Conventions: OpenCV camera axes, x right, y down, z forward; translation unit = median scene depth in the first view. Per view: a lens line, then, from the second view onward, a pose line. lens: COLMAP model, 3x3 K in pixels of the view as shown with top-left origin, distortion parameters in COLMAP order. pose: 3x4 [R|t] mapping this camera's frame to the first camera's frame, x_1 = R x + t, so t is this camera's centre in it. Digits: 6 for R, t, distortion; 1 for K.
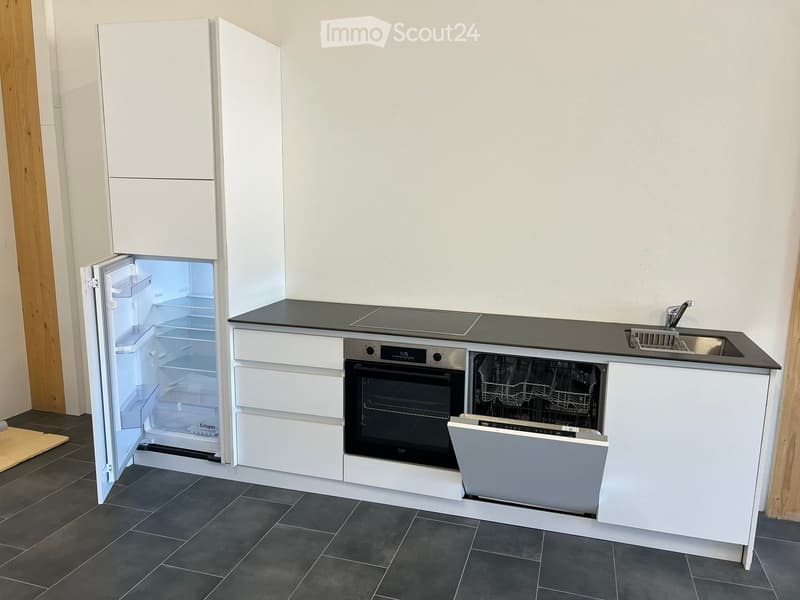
lens RADIAL K [[605.1, 0, 400.0], [0, 605.1, 300.0], [0, 0, 1]] dist [0.078785, -0.097132]
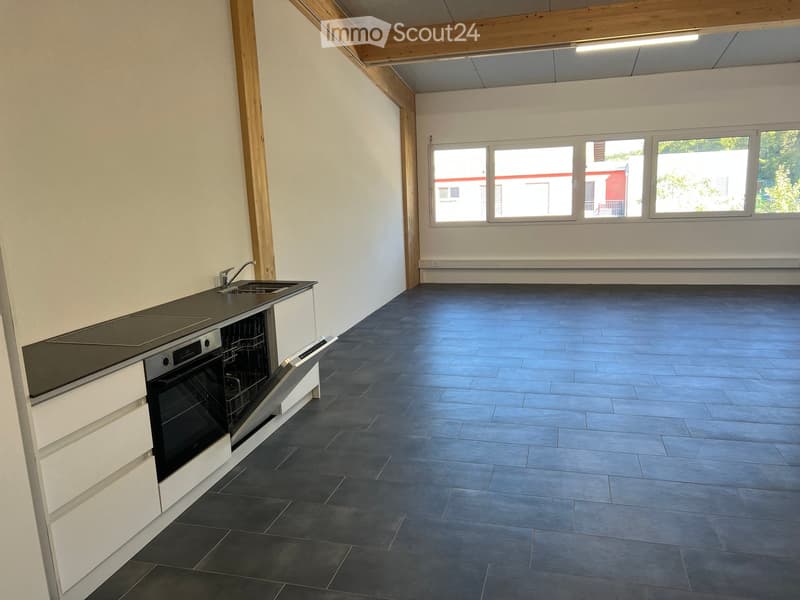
lens RADIAL K [[602.1, 0, 397.7], [0, 602.1, 303.8], [0, 0, 1]] dist [0.051889, -0.068202]
pose [[-0.014928, -0.211342, 0.977298, -0.963464], [0.211759, 0.954568, 0.209661, -0.127147], [-0.977208, 0.210081, 0.030503, 0.575955]]
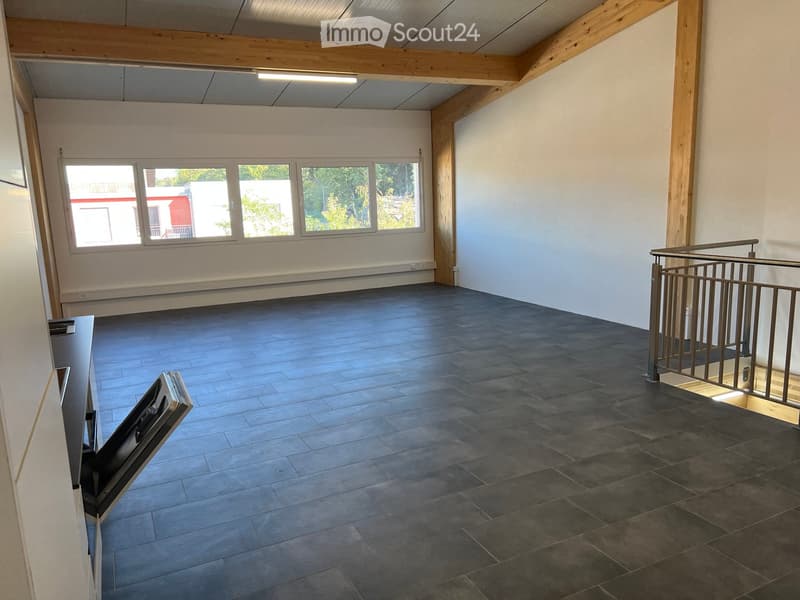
lens RADIAL K [[605.1, 0, 400.0], [0, 605.1, 300.0], [0, 0, 1]] dist [0.078785, -0.097132]
pose [[-0.674157, -0.122226, 0.728404, -0.800134], [0.150507, 0.942784, 0.297498, -0.212546], [-0.723090, 0.310190, -0.617189, 1.107922]]
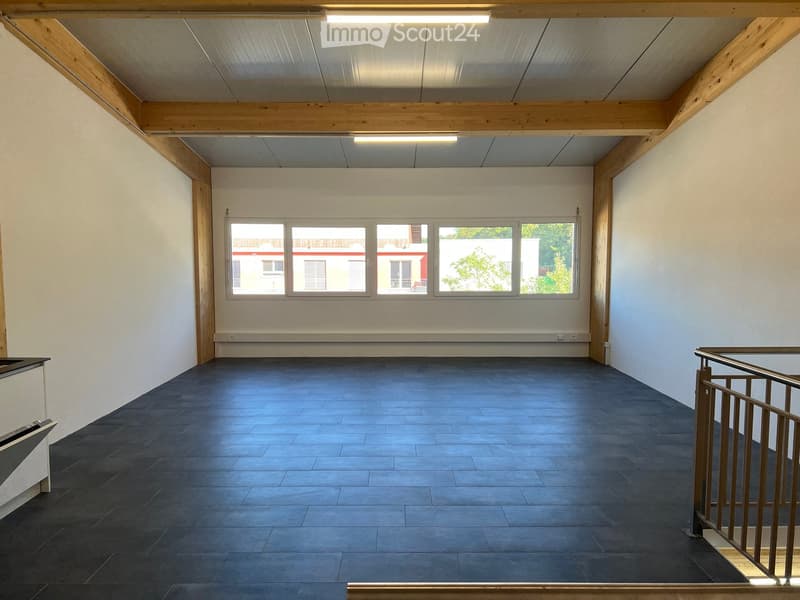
lens RADIAL K [[602.1, 0, 397.7], [0, 602.1, 303.8], [0, 0, 1]] dist [0.051889, -0.068202]
pose [[-0.283807, -0.093744, 0.954288, -0.985120], [0.163028, 0.976003, 0.144362, -0.095966], [-0.944921, 0.196546, -0.261713, 0.407657]]
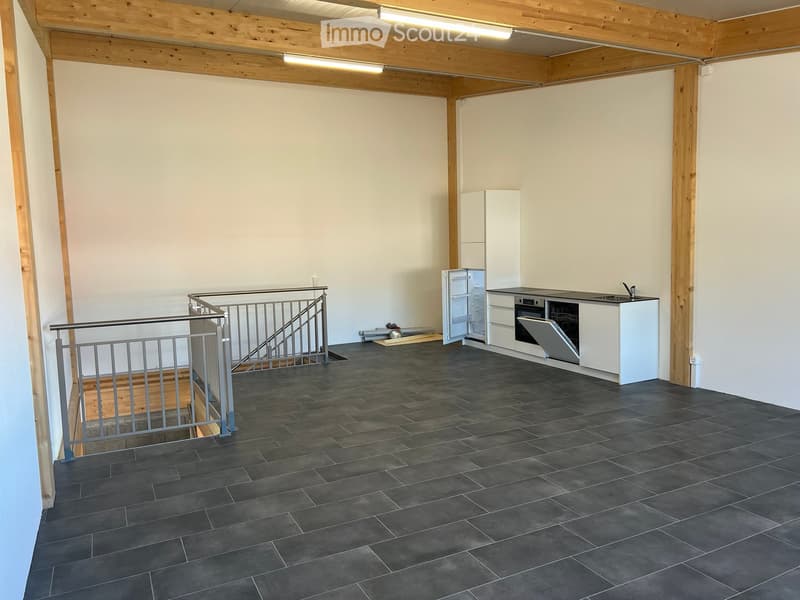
lens RADIAL K [[593.8, 0, 395.4], [0, 593.8, 305.2], [0, 0, 1]] dist [0.097275, -0.233970]
pose [[0.671323, 0.037234, -0.740229, 1.546262], [-0.090339, 0.995401, -0.031860, 0.237327], [0.735639, 0.088260, 0.671599, -1.216115]]
